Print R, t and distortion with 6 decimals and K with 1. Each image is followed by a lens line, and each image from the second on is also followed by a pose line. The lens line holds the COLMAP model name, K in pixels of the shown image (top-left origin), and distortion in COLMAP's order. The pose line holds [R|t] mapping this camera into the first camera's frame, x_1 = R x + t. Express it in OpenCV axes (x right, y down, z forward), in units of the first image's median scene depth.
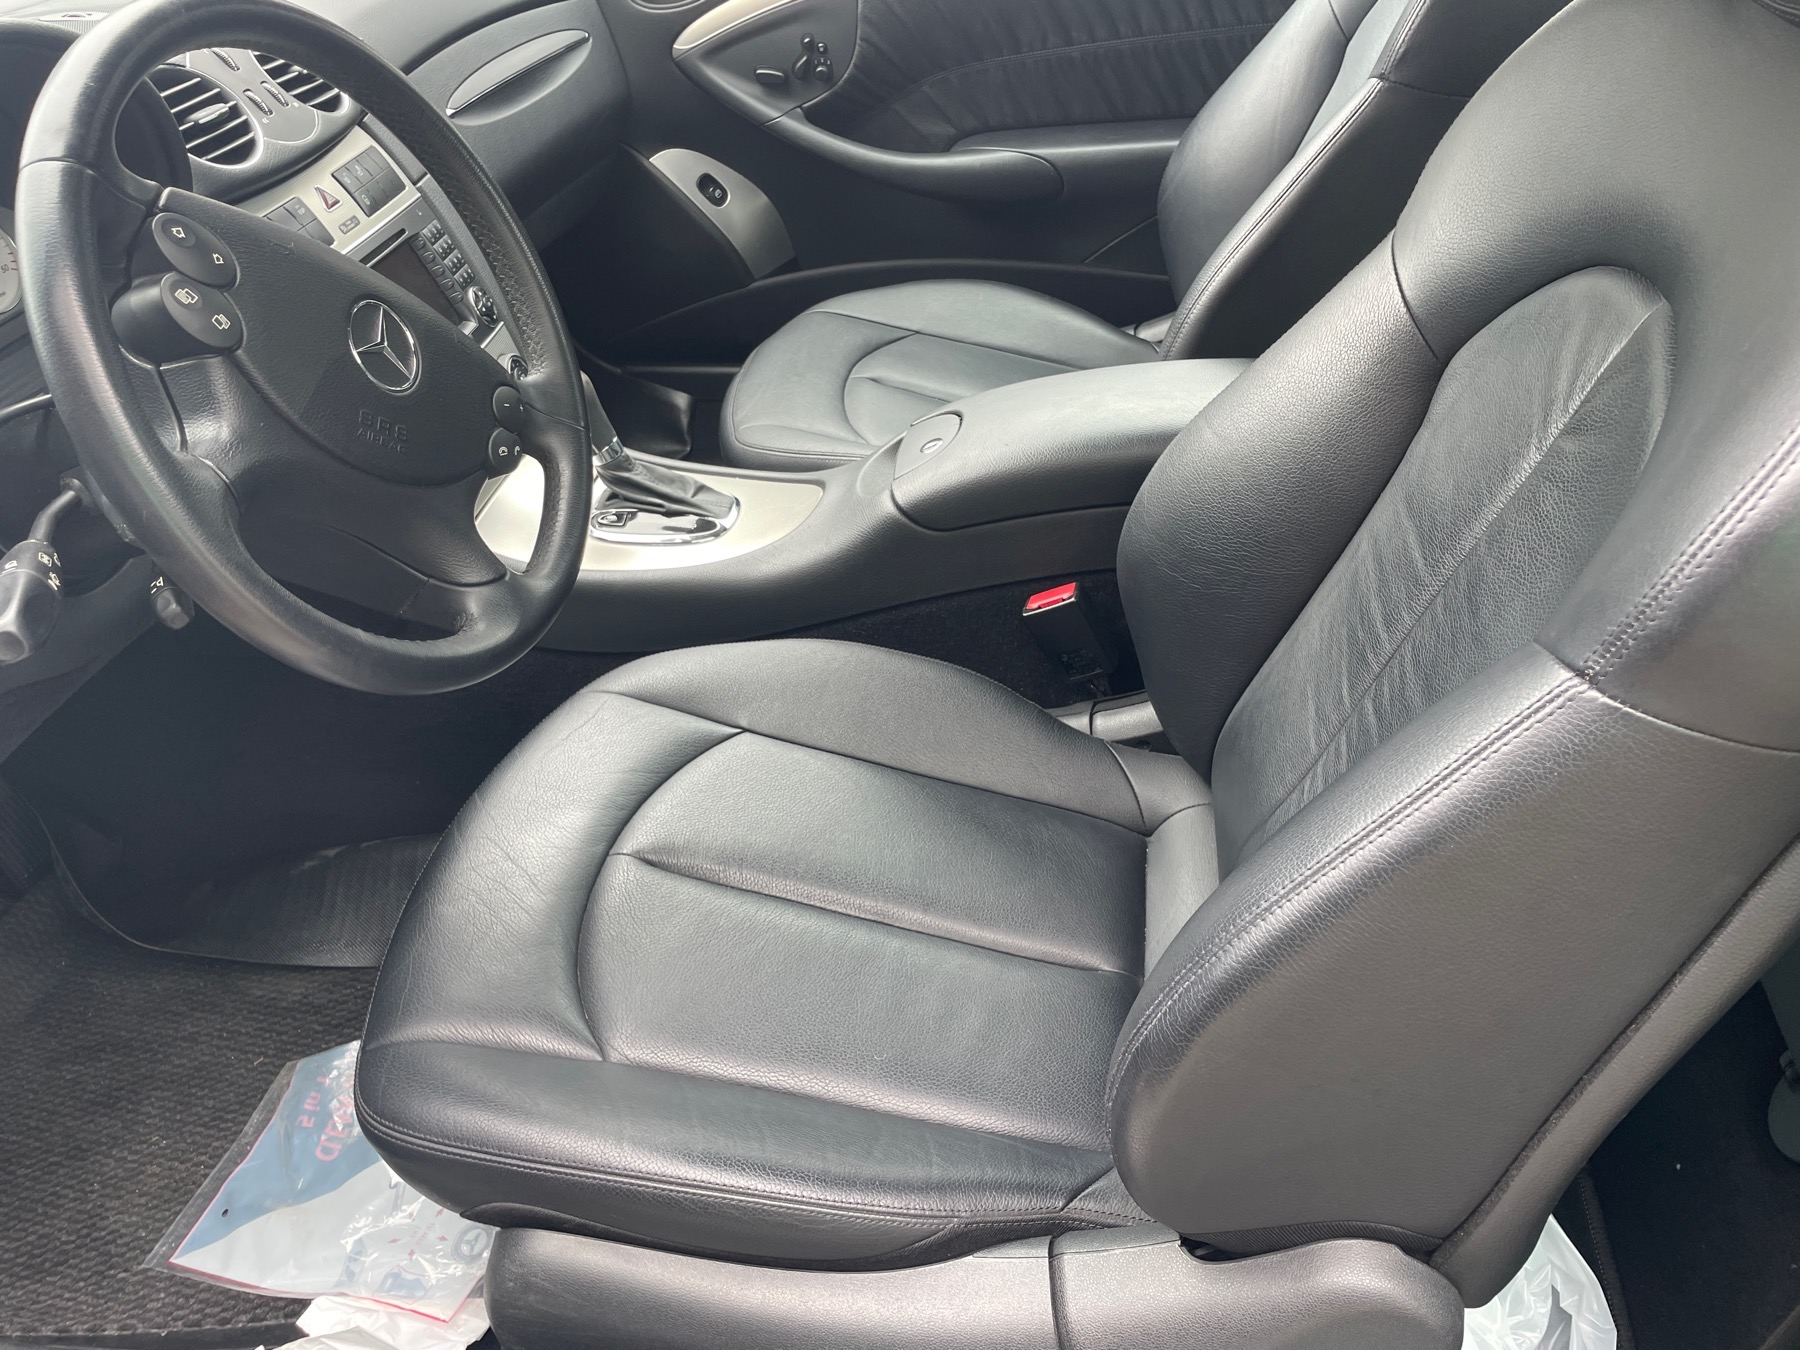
lens RADIAL K [[1370.5, 0, 900.3], [0, 1370.5, 656.7], [0, 0, 1]] dist [0.078806, -0.106222]
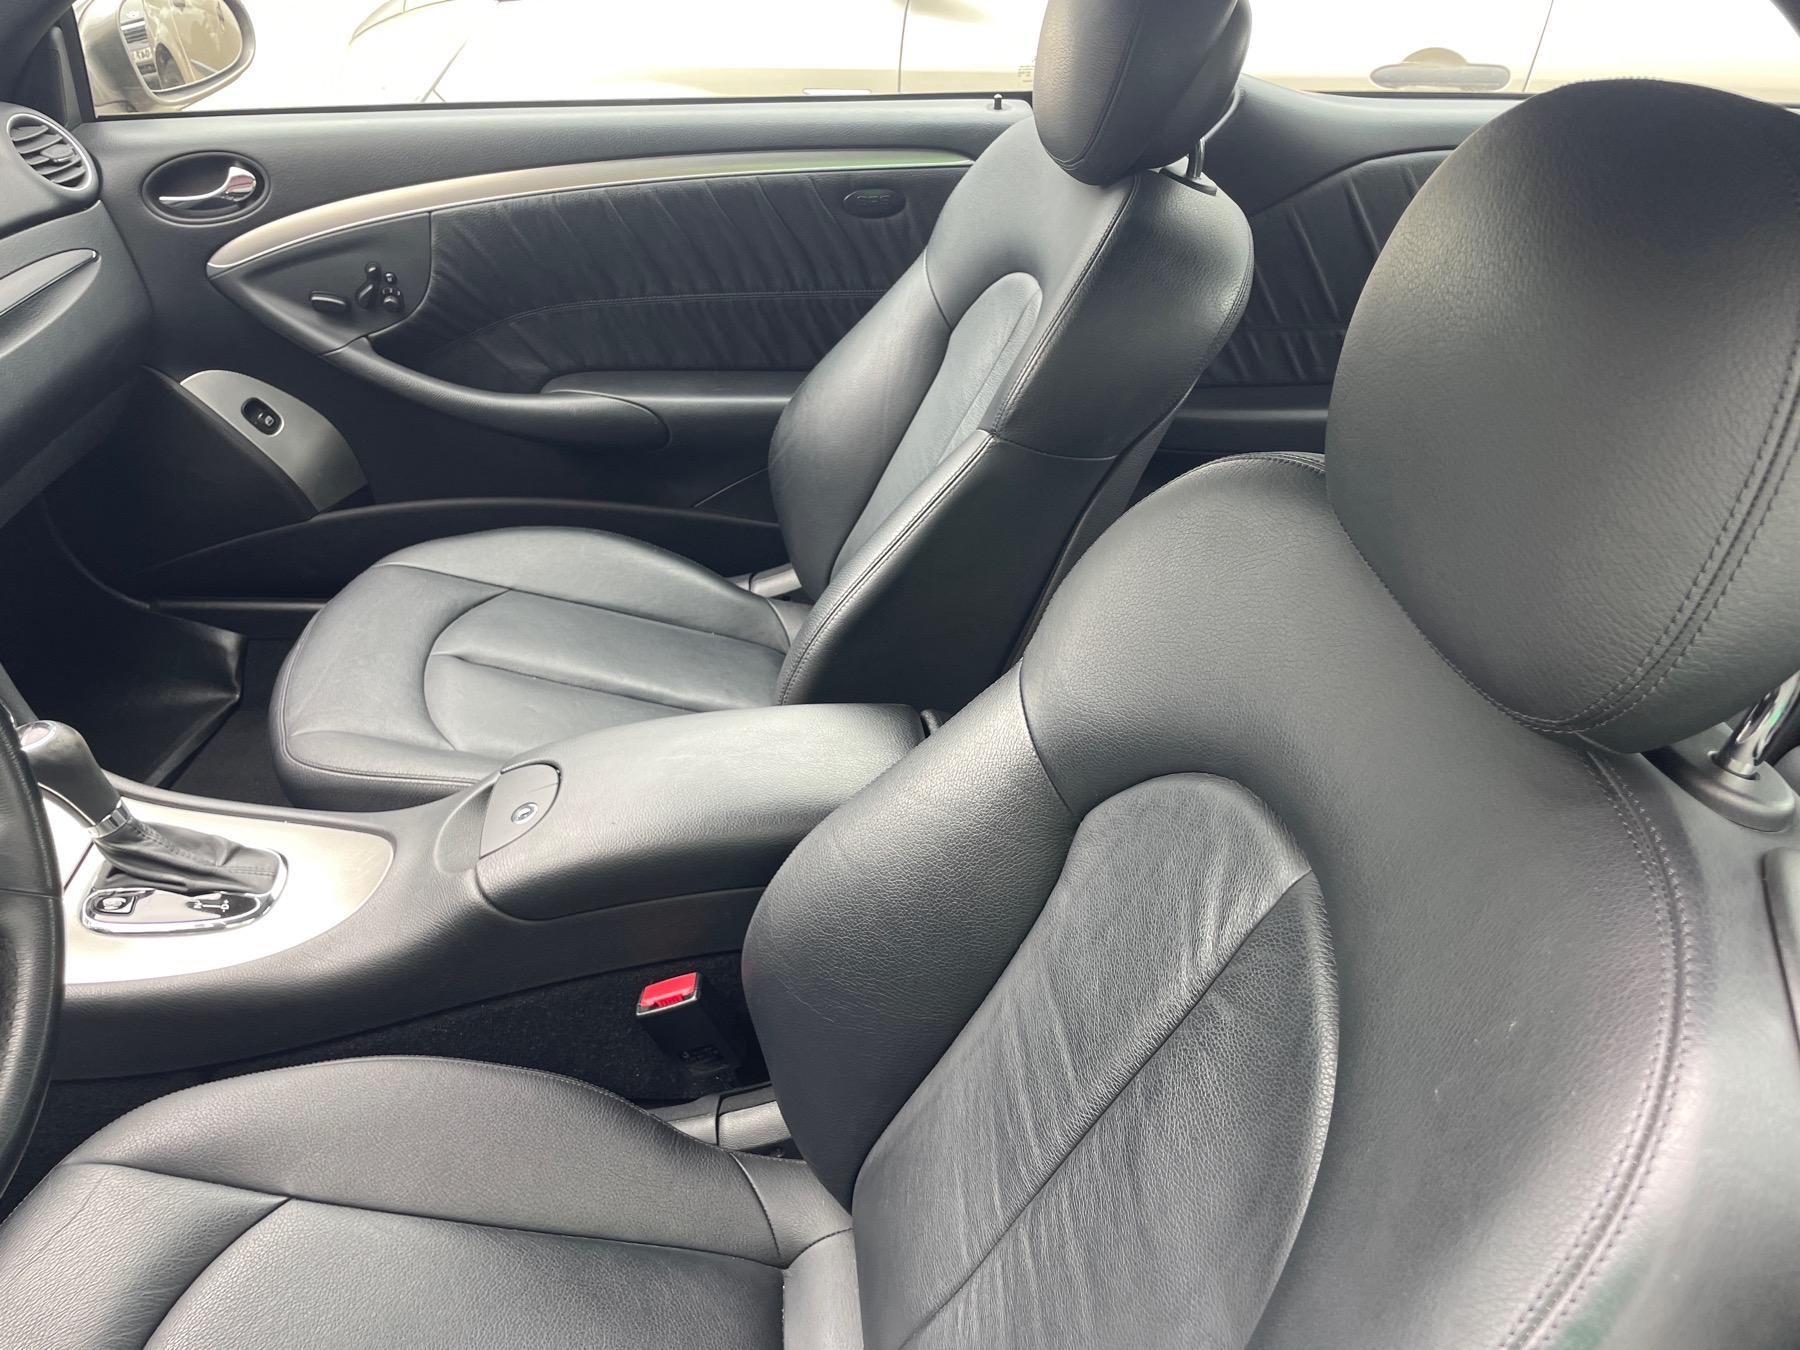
lens RADIAL K [[1370.5, 0, 896.3], [0, 1370.5, 672.0], [0, 0, 1]] dist [0.078806, -0.106222]
pose [[0.963036, -0.023480, 0.268348, 0.017930], [0.035760, 0.998520, -0.040966, -0.205850], [-0.266989, 0.049048, 0.962451, 0.095134]]
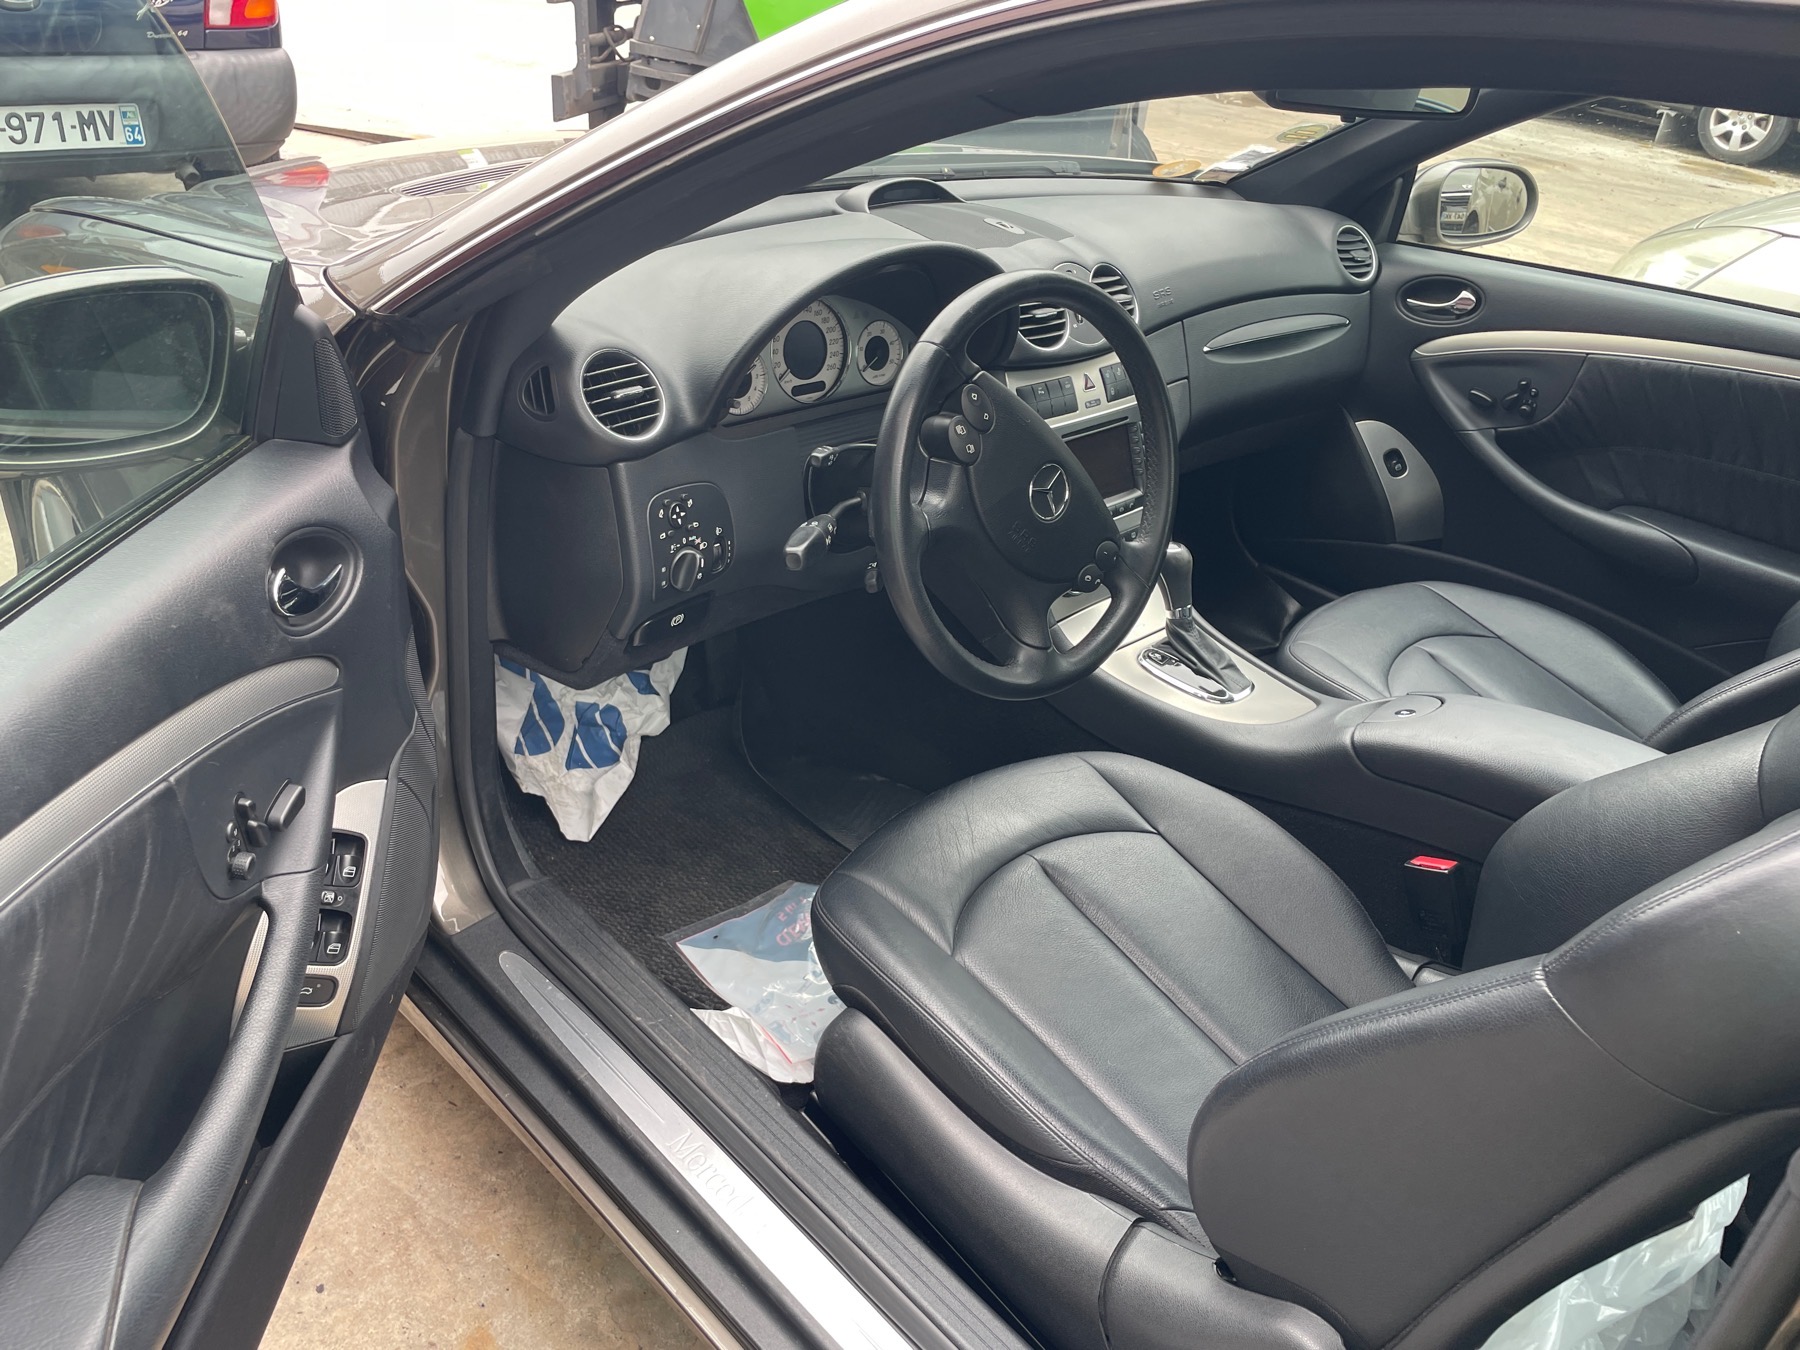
lens RADIAL K [[1370.5, 0, 880.5], [0, 1370.5, 650.5], [0, 0, 1]] dist [0.078806, -0.106222]
pose [[0.785239, 0.428411, -0.447062, 0.193951], [-0.477266, 0.878751, 0.003801, 0.020676], [0.394484, 0.210382, 0.894495, -0.343857]]
